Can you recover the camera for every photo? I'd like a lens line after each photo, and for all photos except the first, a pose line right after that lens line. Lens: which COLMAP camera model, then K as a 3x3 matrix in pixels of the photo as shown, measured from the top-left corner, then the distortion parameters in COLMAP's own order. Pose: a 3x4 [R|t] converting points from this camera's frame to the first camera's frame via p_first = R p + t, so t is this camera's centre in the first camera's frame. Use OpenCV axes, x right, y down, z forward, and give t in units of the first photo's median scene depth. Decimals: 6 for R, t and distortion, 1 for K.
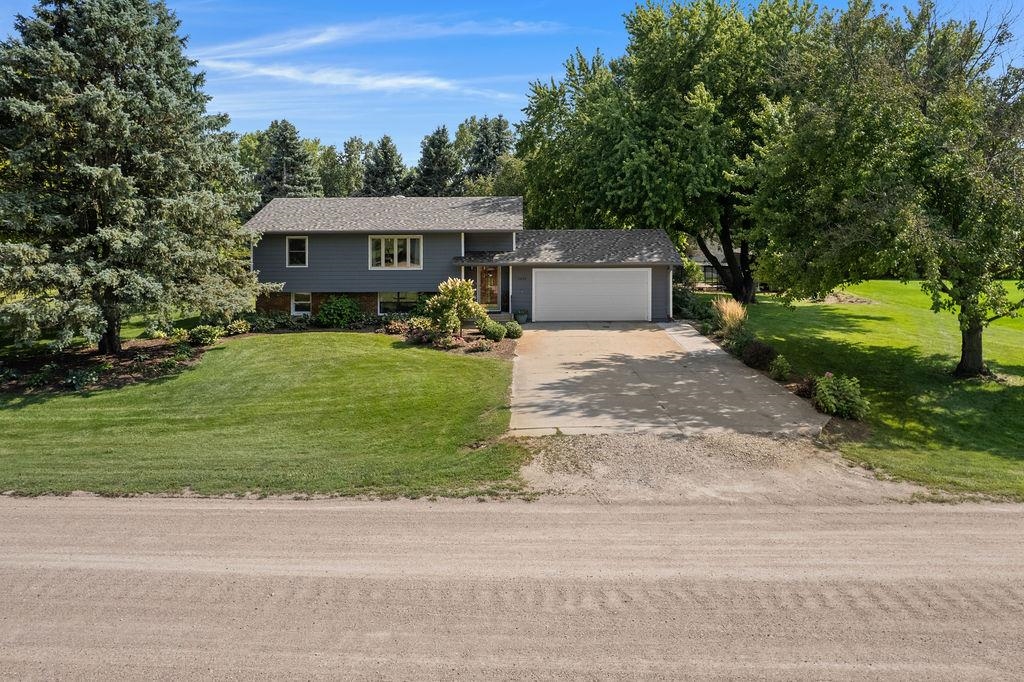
lens RADIAL K [[712.1, 0, 512.0], [0, 712.1, 341.0], [0, 0, 1]] dist [-0.005354, 0.005921]
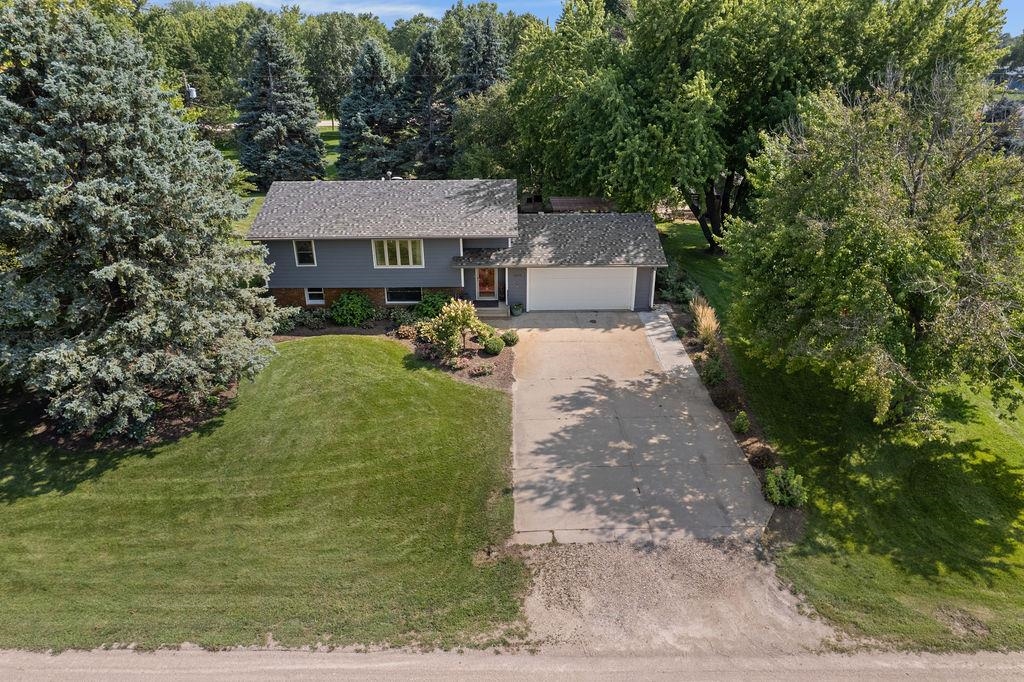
lens RADIAL K [[638.5, 0, 510.0], [0, 638.5, 328.7], [0, 0, 1]] dist [-0.000418, -0.000115]
pose [[0.999775, -0.015339, 0.014619, -0.012072], [0.008396, 0.920210, 0.391334, -0.399184], [-0.019455, -0.391123, 0.920133, 0.075172]]
